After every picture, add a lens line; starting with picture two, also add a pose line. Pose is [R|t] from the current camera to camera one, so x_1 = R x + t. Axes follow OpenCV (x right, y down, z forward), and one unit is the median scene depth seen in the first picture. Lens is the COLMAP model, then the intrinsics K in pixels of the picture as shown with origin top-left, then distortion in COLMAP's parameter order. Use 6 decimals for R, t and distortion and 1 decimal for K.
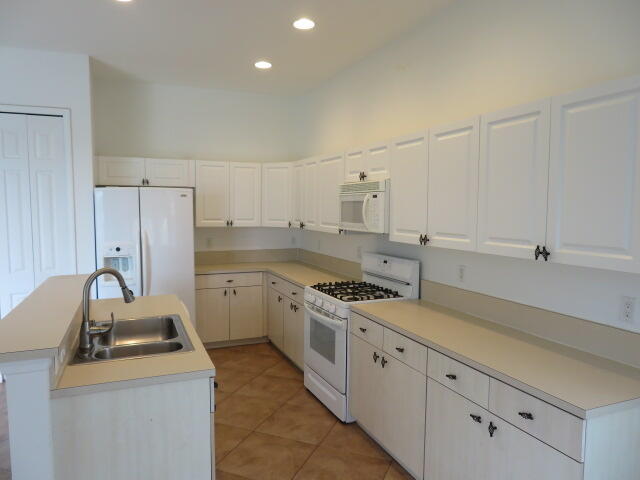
lens RADIAL K [[460.5, 0, 320.0], [0, 460.5, 240.0], [0, 0, 1]] dist [-0.002551, -0.004041]
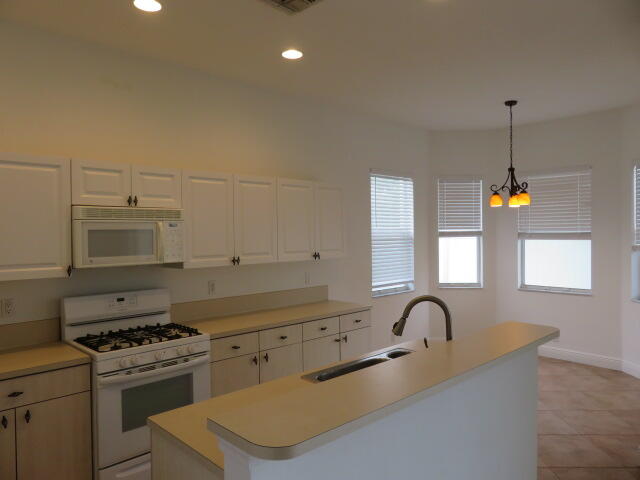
lens RADIAL K [[460.5, 0, 320.0], [0, 460.5, 240.0], [0, 0, 1]] dist [-0.002551, -0.004041]
pose [[-0.366635, -0.003333, 0.930359, -0.776456], [0.085716, 0.995619, 0.037346, -0.063094], [-0.926408, 0.093439, -0.364743, 0.927739]]
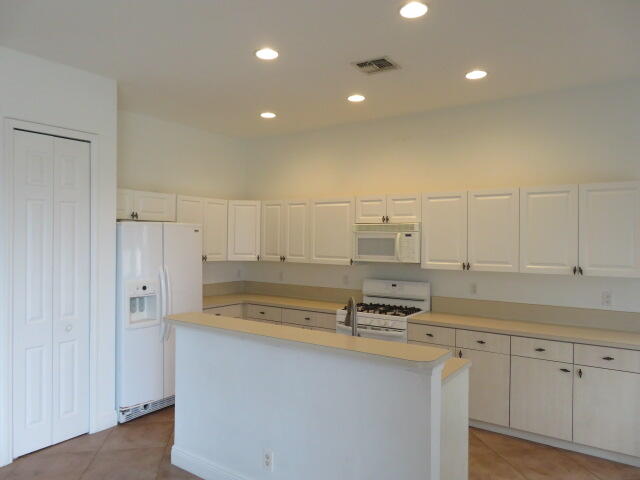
lens RADIAL K [[460.5, 0, 320.0], [0, 460.5, 240.0], [0, 0, 1]] dist [-0.002551, -0.004041]
pose [[0.844997, 0.001997, 0.534768, -0.699052], [0.034526, 0.997703, -0.058281, -0.010726], [-0.533656, 0.067711, 0.842987, 0.016601]]
